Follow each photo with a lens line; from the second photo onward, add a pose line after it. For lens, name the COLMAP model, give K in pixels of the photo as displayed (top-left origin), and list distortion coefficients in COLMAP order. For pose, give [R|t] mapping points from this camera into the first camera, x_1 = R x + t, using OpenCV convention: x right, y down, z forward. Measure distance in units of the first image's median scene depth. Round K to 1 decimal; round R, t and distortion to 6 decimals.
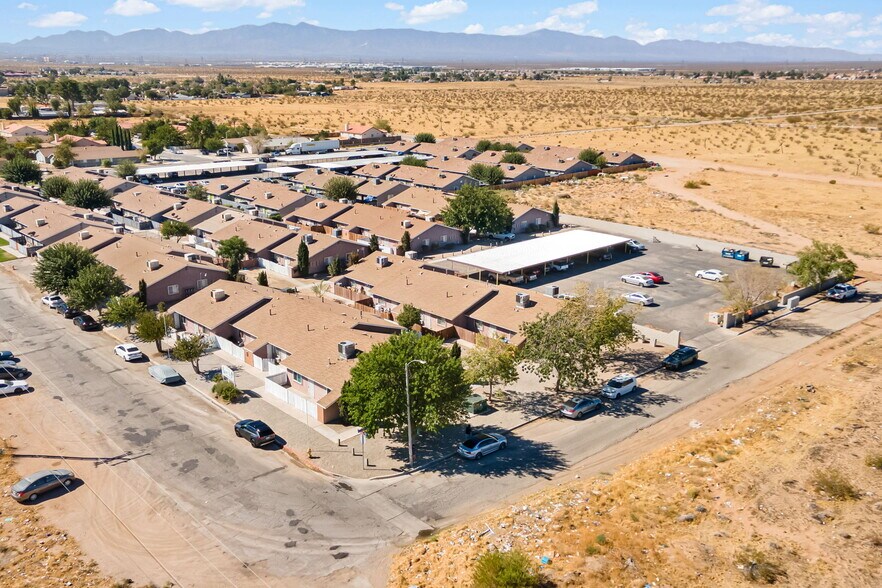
lens RADIAL K [[786.9, 0, 440.7], [0, 786.9, 294.1], [0, 0, 1]] dist [0.016897, -0.008789]
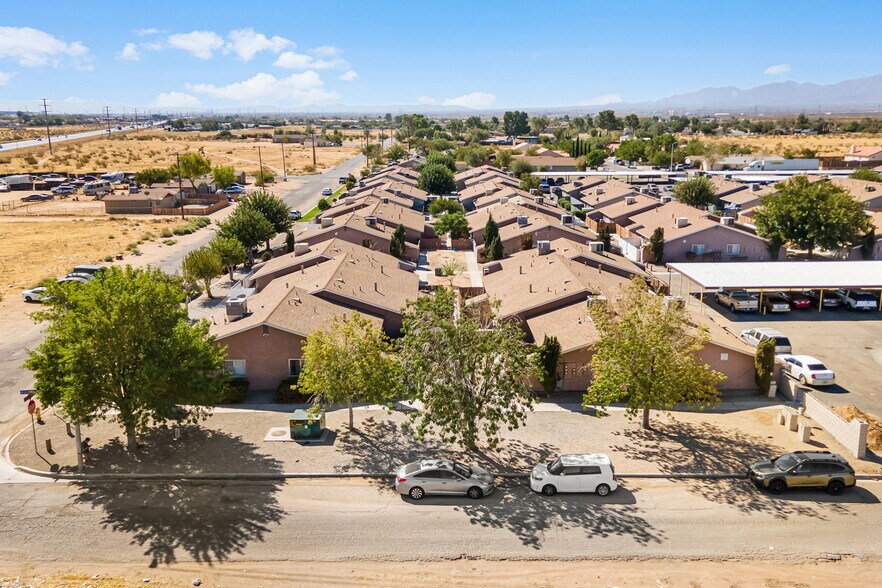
lens RADIAL K [[786.9, 0, 442.5], [0, 786.9, 293.5], [0, 0, 1]] dist [0.016897, -0.008789]
pose [[0.740867, 0.139924, -0.656915, 0.472082], [-0.182948, 0.983118, 0.003077, 0.019892], [0.646256, 0.117902, 0.753958, 0.567559]]
